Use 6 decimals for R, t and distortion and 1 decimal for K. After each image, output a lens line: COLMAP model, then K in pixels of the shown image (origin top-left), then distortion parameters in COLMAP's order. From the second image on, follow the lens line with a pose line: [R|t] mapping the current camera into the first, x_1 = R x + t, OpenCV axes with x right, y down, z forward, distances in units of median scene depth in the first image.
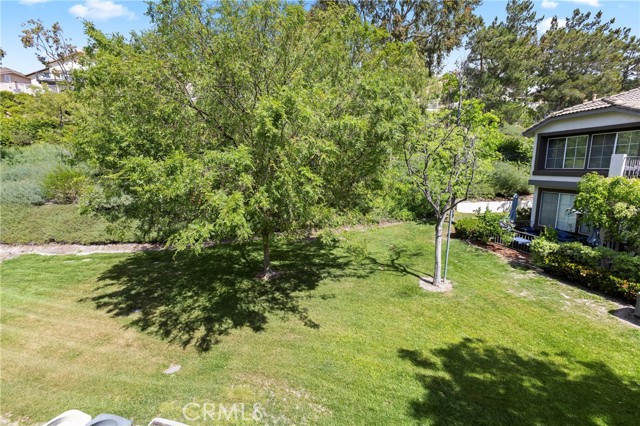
lens RADIAL K [[290.9, 0, 326.3], [0, 290.9, 212.2], [0, 0, 1]] dist [0.005962, 0.000250]
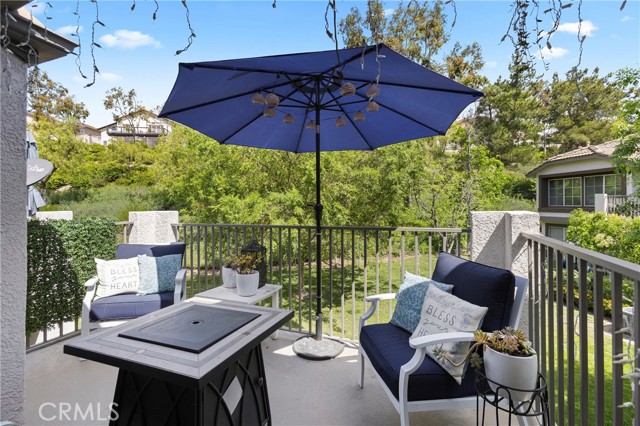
lens RADIAL K [[290.9, 0, 333.3], [0, 290.9, 203.2], [0, 0, 1]] dist [0.005962, 0.000250]
pose [[0.998125, 0.000068, -0.061204, 0.000160], [-0.009902, 0.987004, -0.160389, 0.021417], [0.060398, 0.160694, 0.985155, -0.119648]]
